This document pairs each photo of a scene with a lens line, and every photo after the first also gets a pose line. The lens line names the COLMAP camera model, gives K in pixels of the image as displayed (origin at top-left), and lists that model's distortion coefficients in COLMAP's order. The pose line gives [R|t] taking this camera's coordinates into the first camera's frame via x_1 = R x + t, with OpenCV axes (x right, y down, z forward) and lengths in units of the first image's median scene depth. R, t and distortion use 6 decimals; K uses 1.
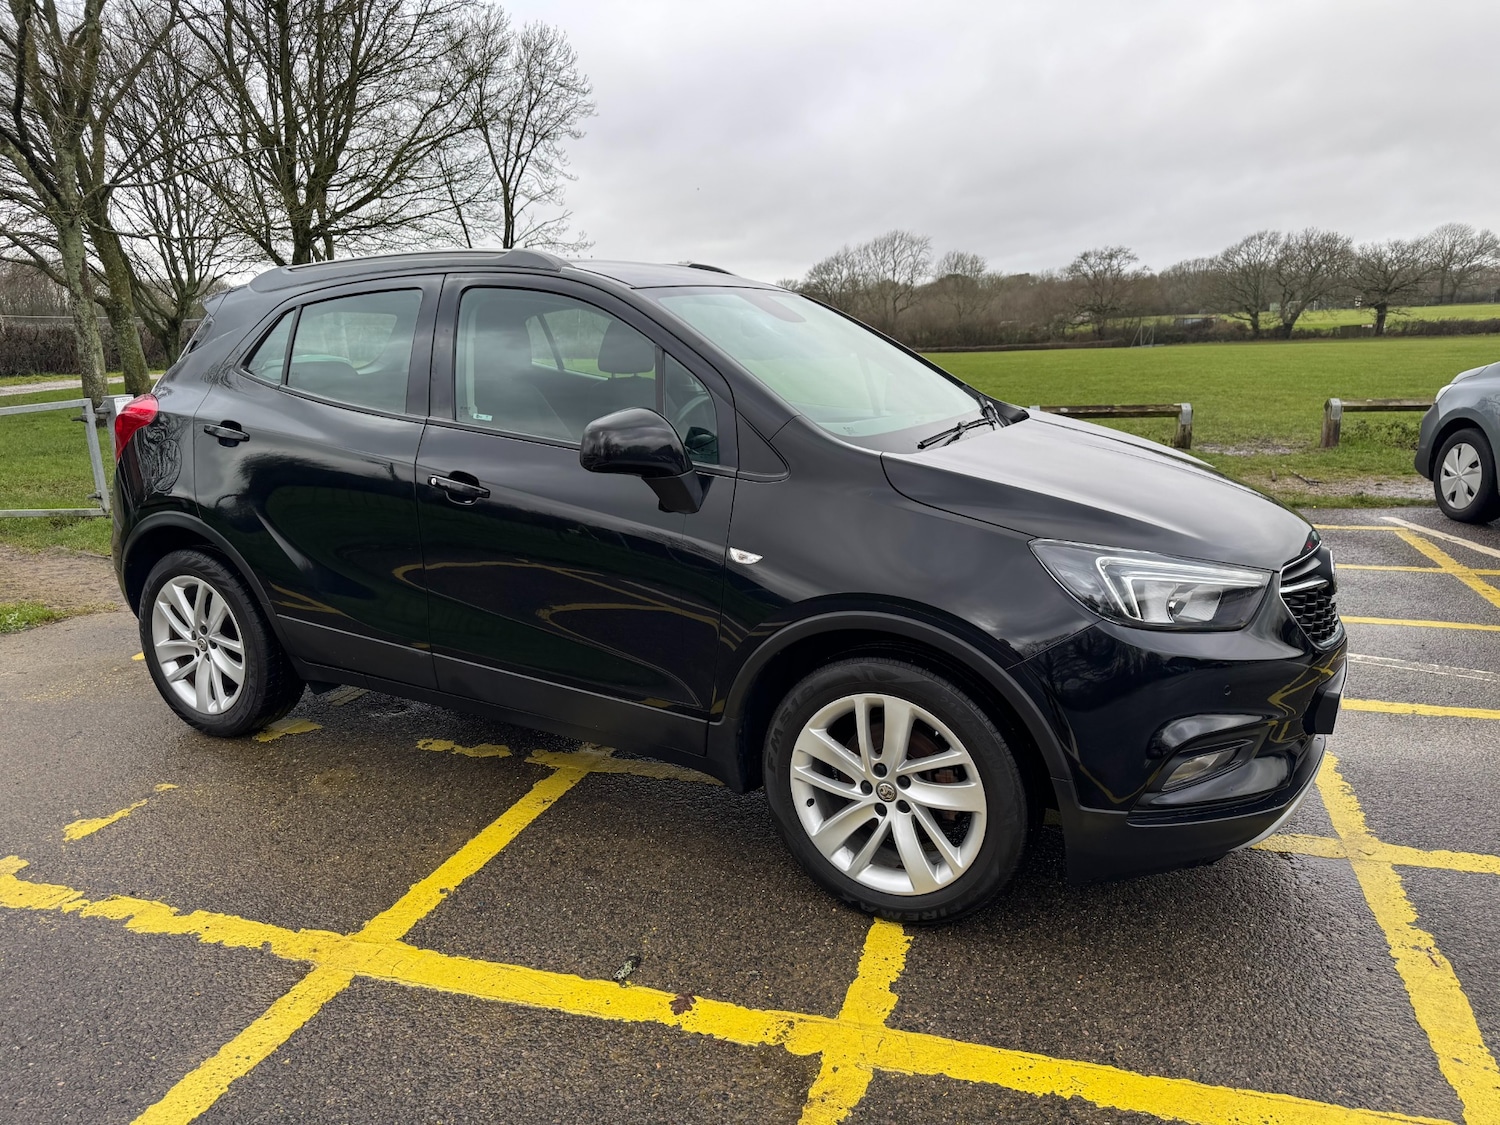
lens RADIAL K [[1057.5, 0, 754.1], [0, 1057.5, 575.9], [0, 0, 1]] dist [0.033560, -0.040481]
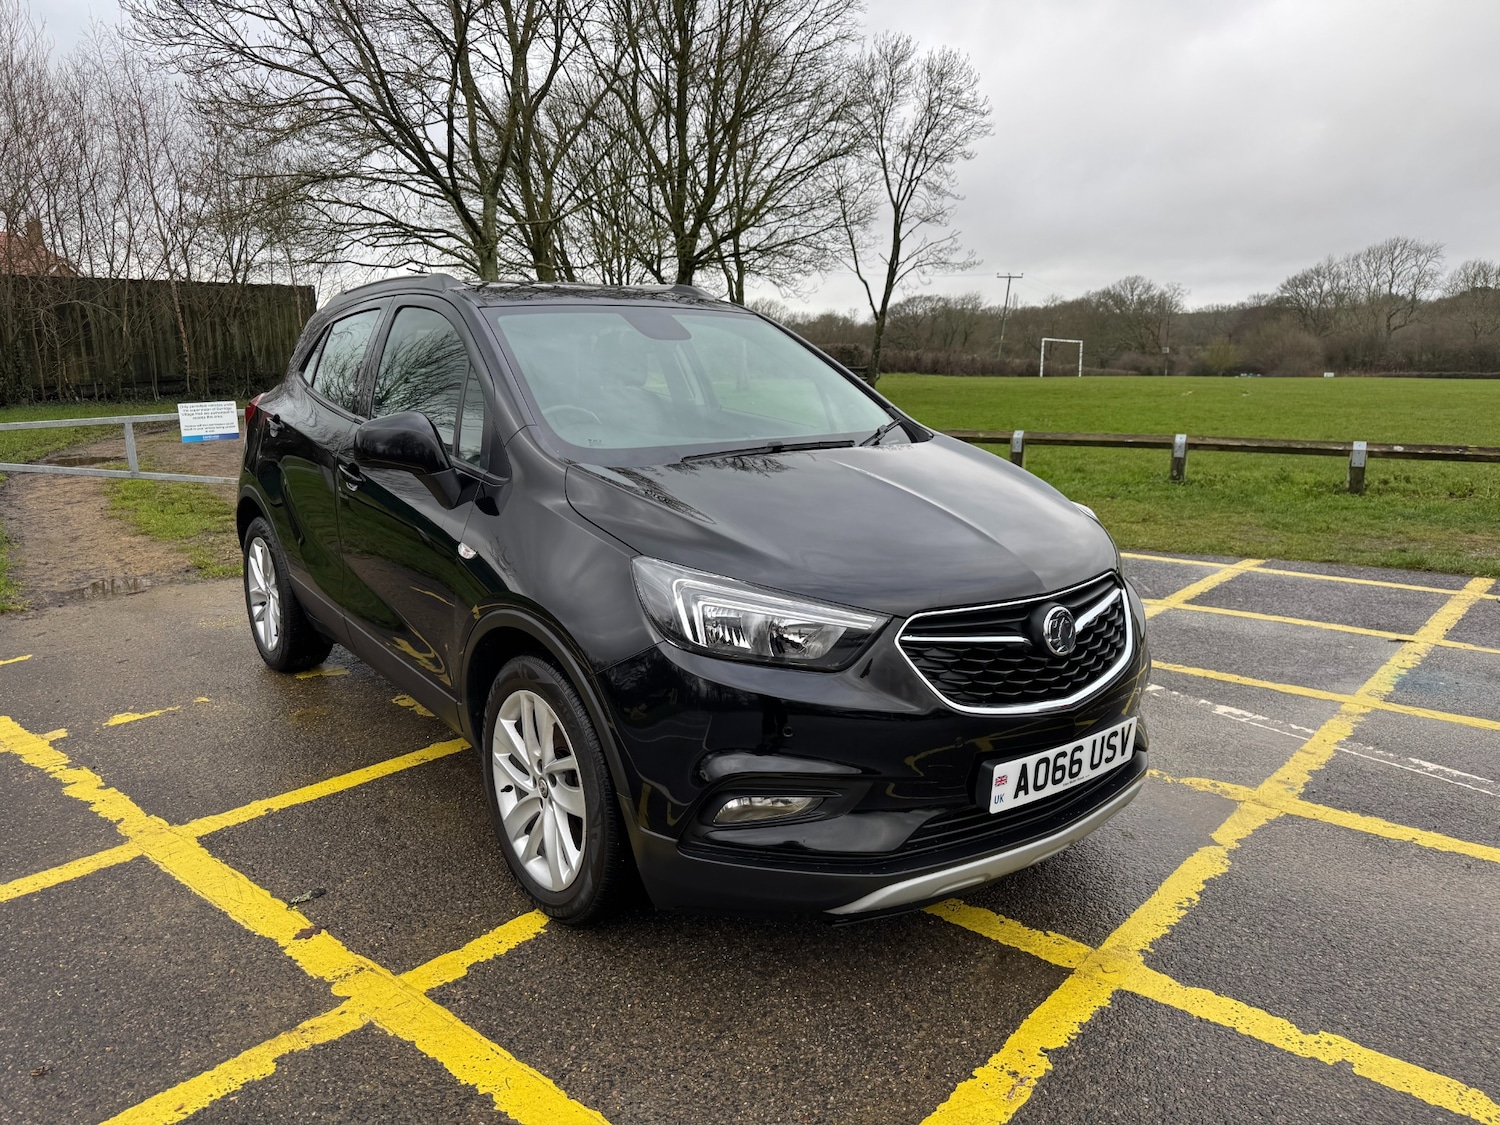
lens RADIAL K [[1057.5, 0, 733.8], [0, 1057.5, 568.4], [0, 0, 1]] dist [0.033560, -0.040481]
pose [[0.911699, 0.093511, -0.400076, 0.626258], [-0.102873, 0.994693, -0.001935, -0.025472], [0.397772, 0.042921, 0.916480, 0.096066]]
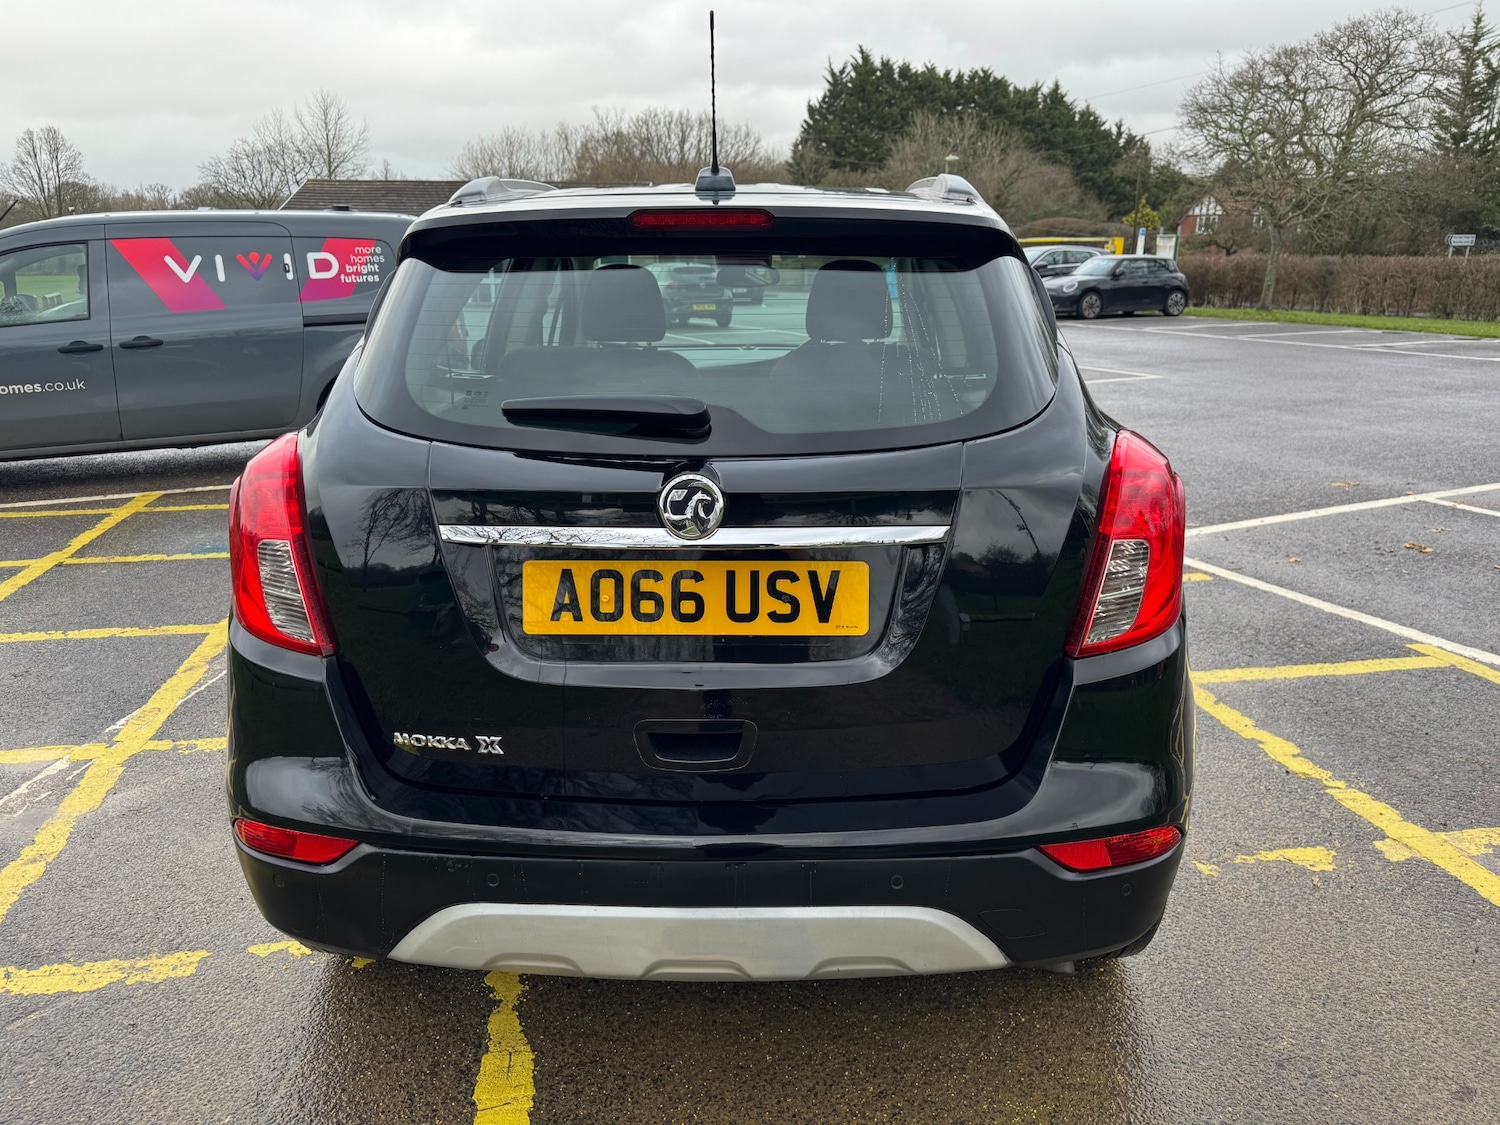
lens RADIAL K [[1057.5, 0, 753.1], [0, 1057.5, 563.6], [0, 0, 1]] dist [0.033560, -0.040481]
pose [[-0.457877, -0.228448, 0.859163, -1.232970], [0.217538, 0.908250, 0.357434, -0.432682], [-0.861990, 0.350562, -0.366170, 1.804459]]
